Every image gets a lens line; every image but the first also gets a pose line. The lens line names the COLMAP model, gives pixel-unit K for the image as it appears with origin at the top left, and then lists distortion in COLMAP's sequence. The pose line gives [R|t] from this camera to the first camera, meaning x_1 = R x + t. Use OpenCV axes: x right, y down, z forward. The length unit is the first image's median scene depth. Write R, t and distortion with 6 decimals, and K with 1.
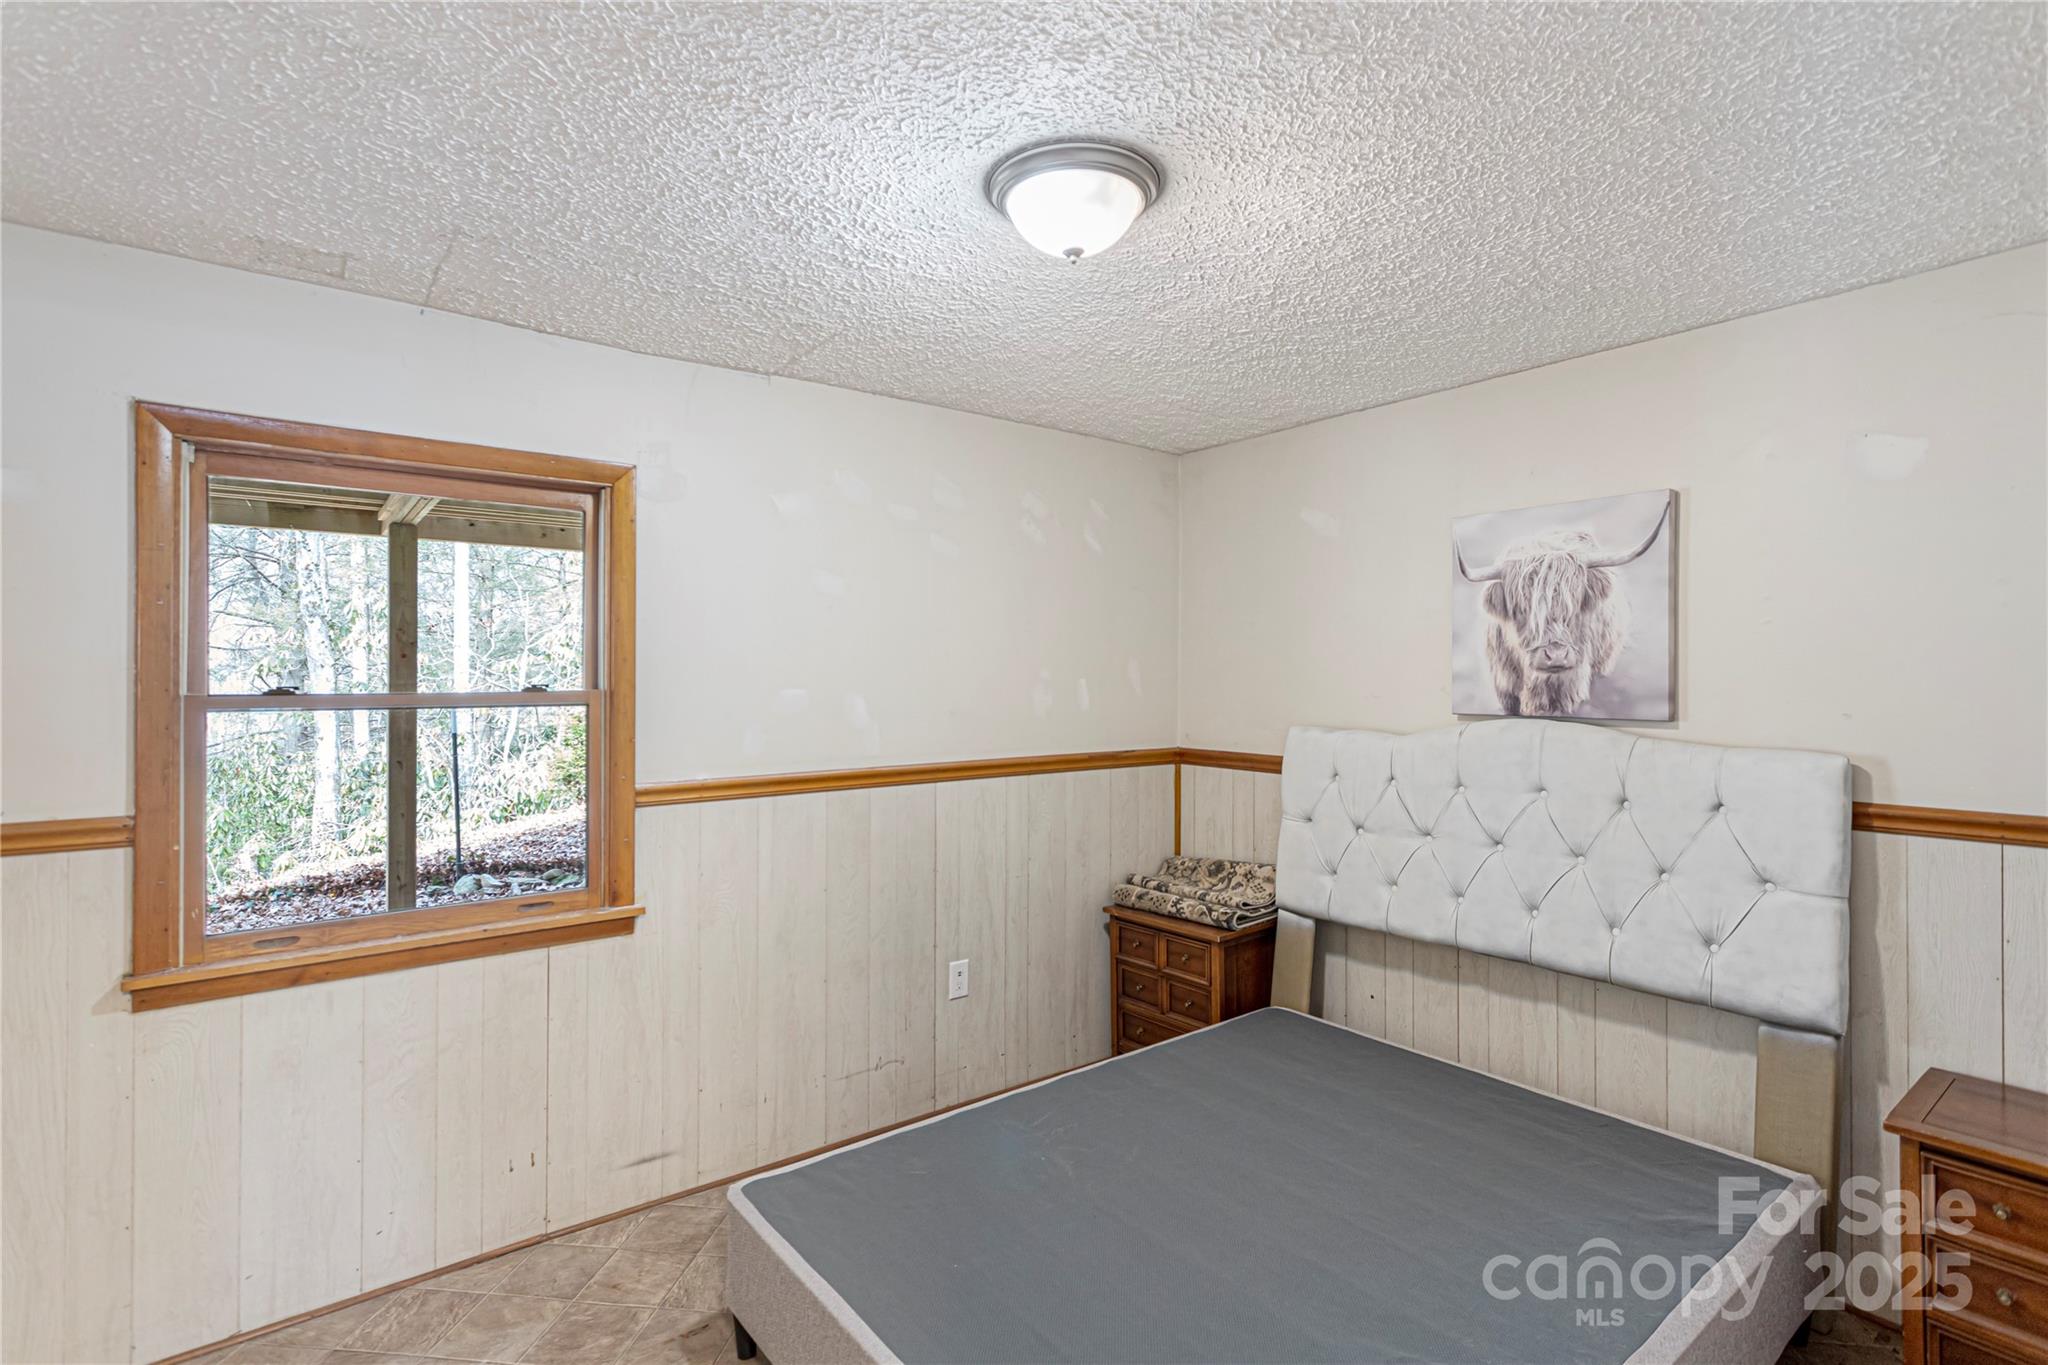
lens RADIAL K [[991.8, 0, 1031.0], [0, 991.8, 664.0], [0, 0, 1]] dist [0.002330, 0.001040]
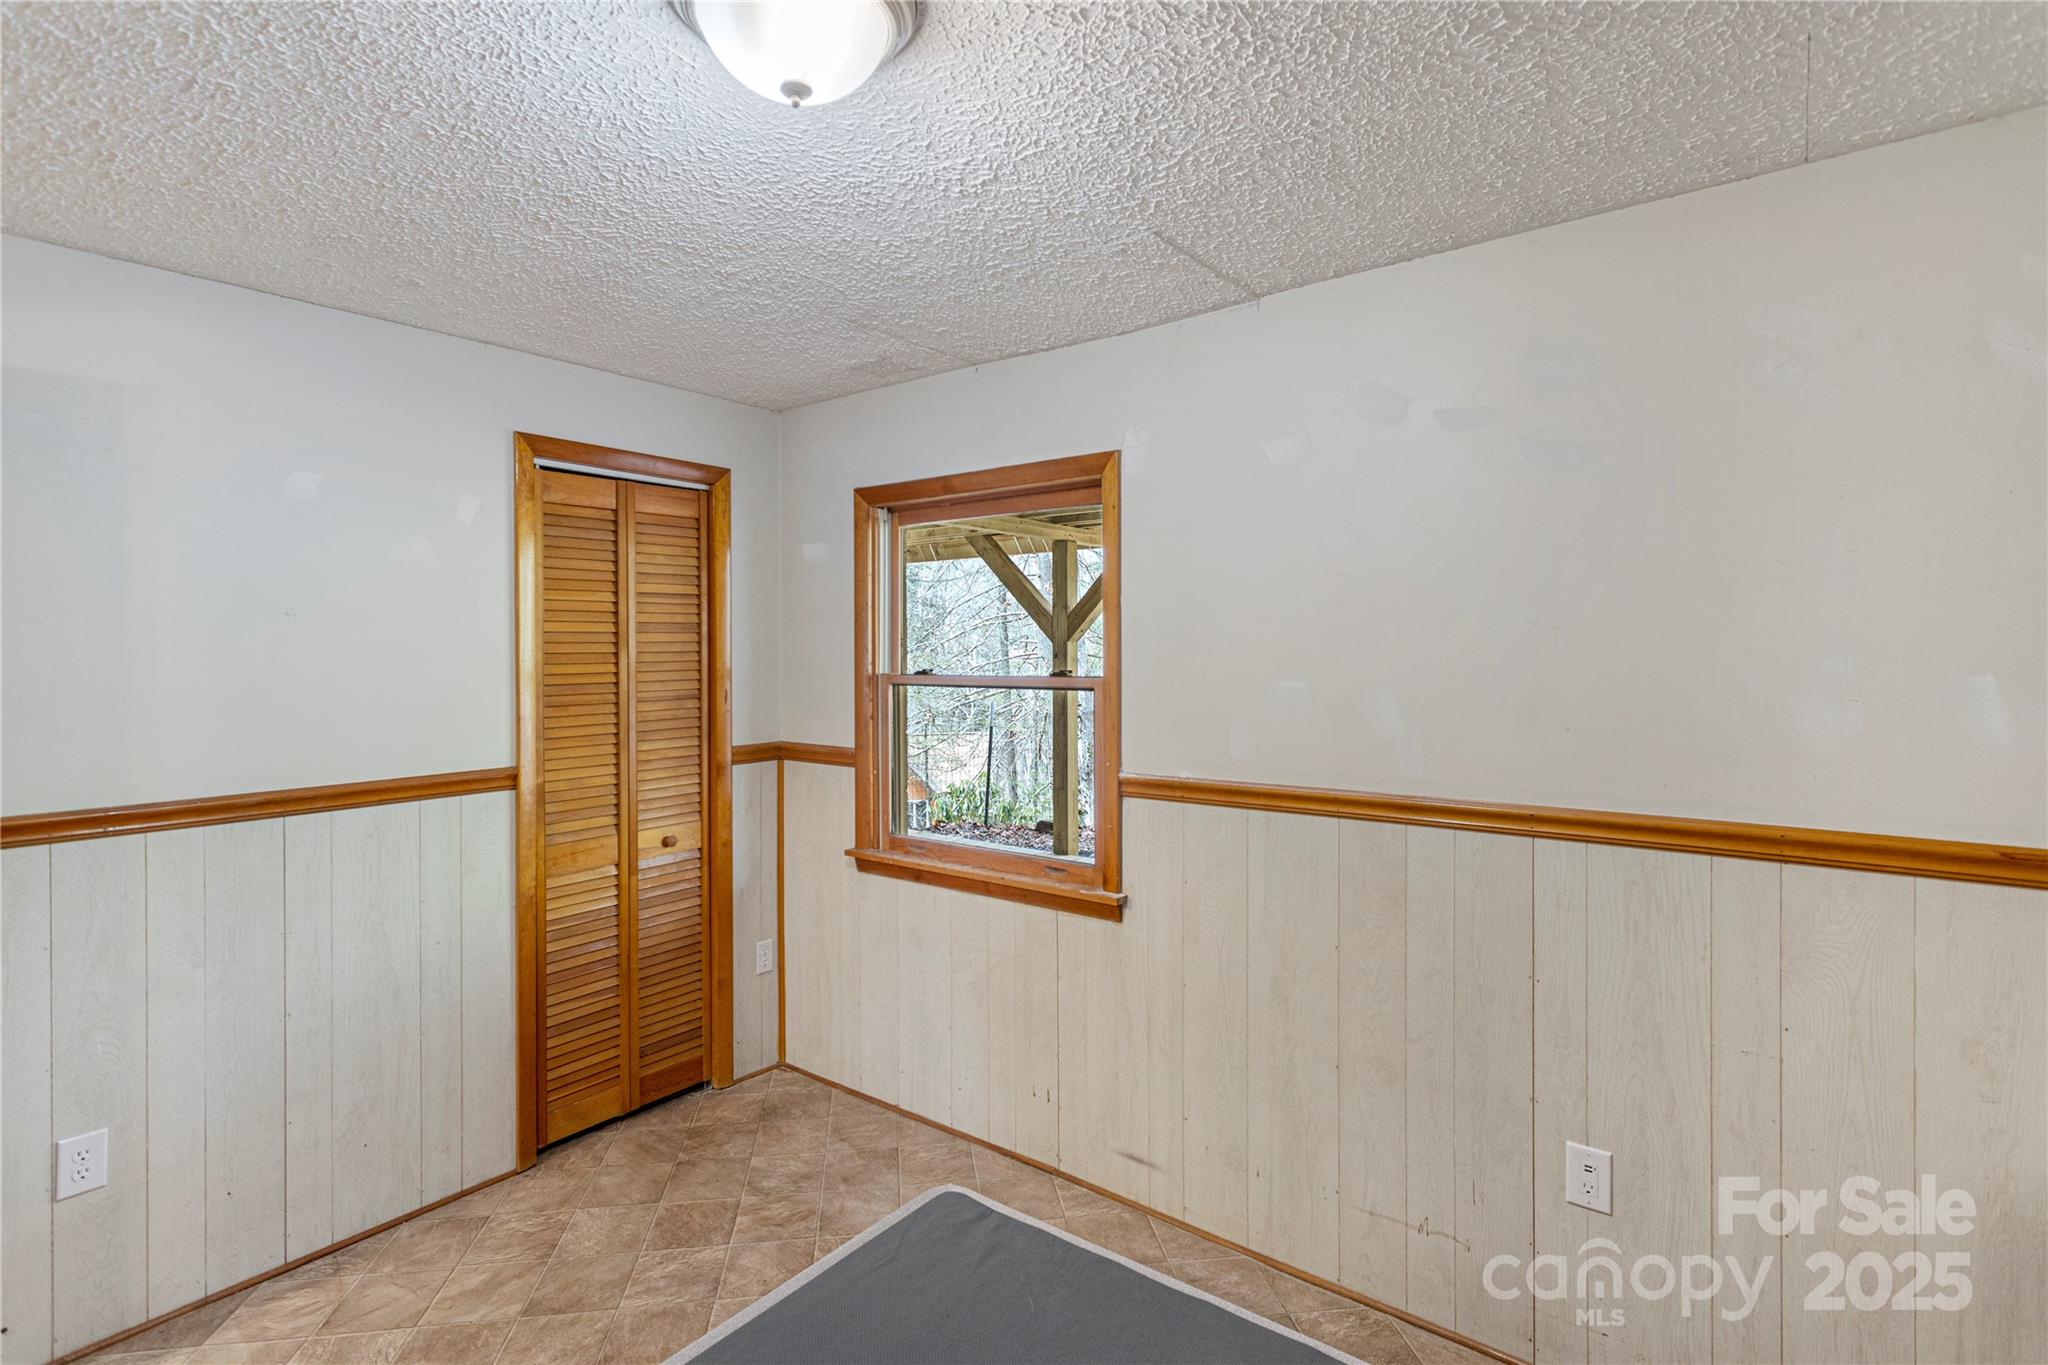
lens RADIAL K [[959.5, 0, 1024.9], [0, 959.5, 660.9], [0, 0, 1]] dist [-0.001161, 0.000005]
pose [[0.247275, 0.005069, -0.968932, 0.548749], [0.006767, 0.999953, 0.006958, 0.002322], [0.968922, -0.008277, 0.247229, 0.731137]]
